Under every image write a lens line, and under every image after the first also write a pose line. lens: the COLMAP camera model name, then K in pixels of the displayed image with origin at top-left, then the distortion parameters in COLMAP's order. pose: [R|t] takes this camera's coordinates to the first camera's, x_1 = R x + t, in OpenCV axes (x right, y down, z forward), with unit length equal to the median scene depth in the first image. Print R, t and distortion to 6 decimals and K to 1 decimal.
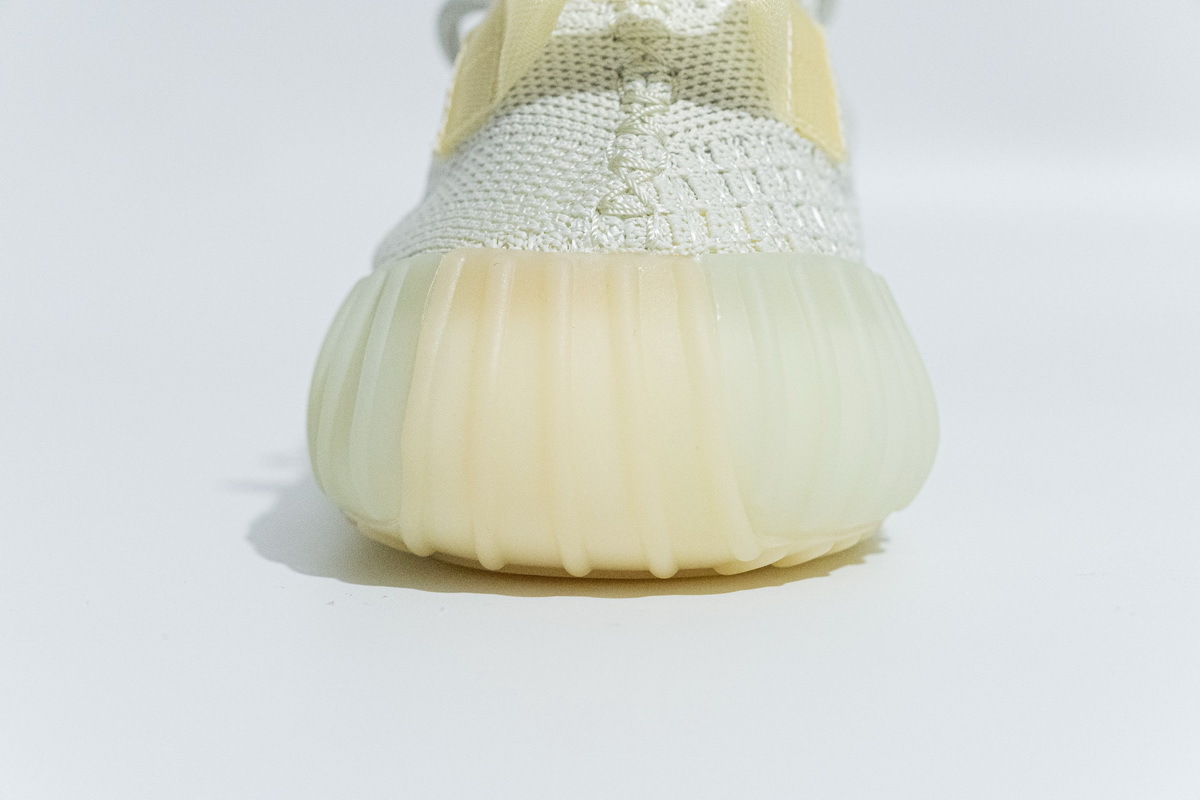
lens RADIAL K [[2436.4, 0, 601.8], [0, 2436.4, 403.1], [0, 0, 1]] dist [0.013228, 0.000000]
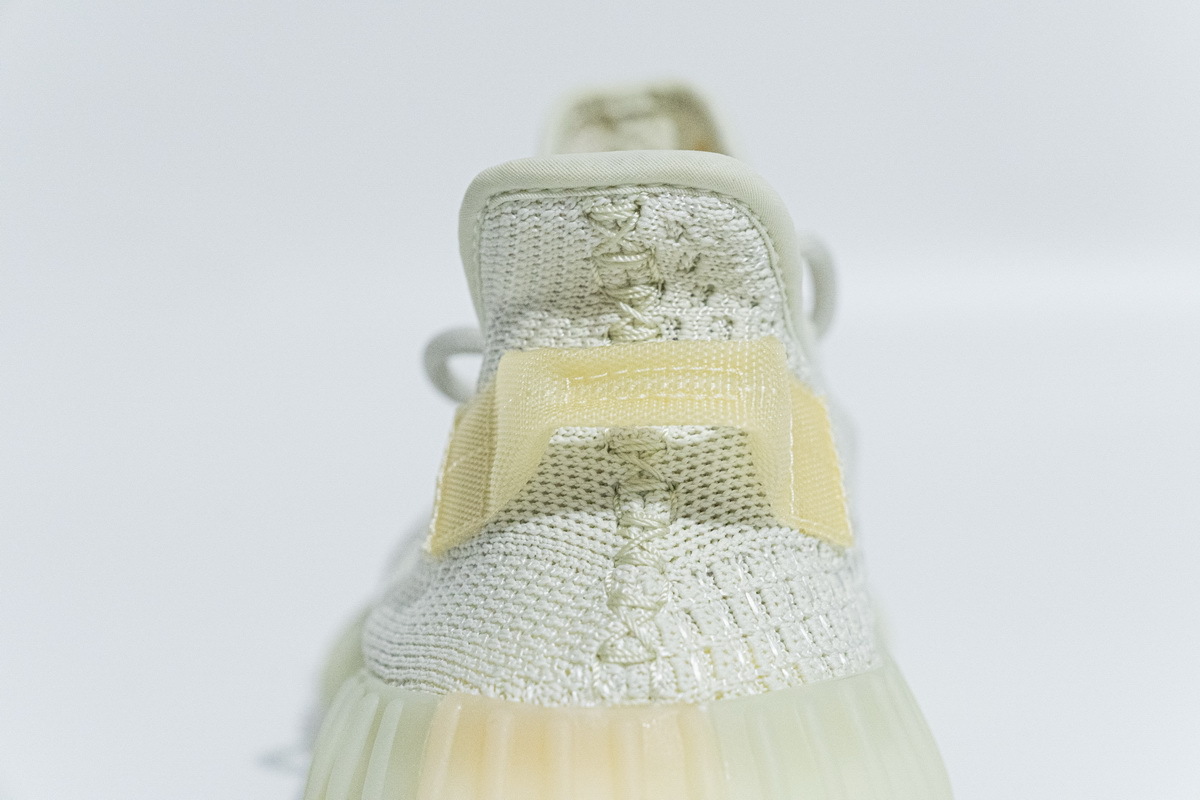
lens RADIAL K [[2436.4, 0, 601.3], [0, 2436.4, 398.7], [0, 0, 1]] dist [0.013228, 0.000000]
pose [[0.999501, -0.031571, 0.000937, 0.001855], [0.031563, 0.999476, 0.007149, -0.179379], [-0.001162, -0.007115, 0.999974, 0.039237]]
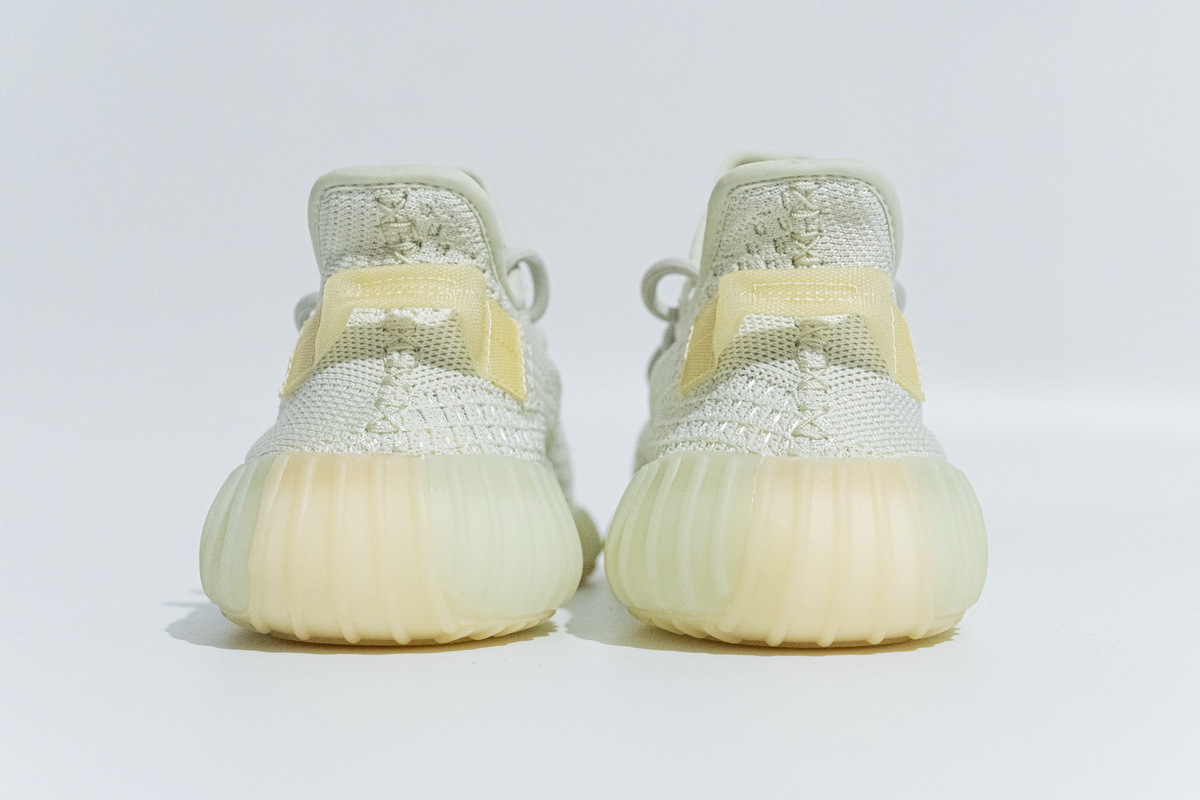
lens RADIAL K [[1995.3, 0, 598.8], [0, 1995.3, 395.0], [0, 0, 1]] dist [-0.015256, 0.000000]
pose [[0.999343, 0.003776, 0.036051, 0.107347], [-0.000331, 0.995469, -0.095085, 0.029559], [-0.036246, 0.095010, 0.994816, -0.397434]]
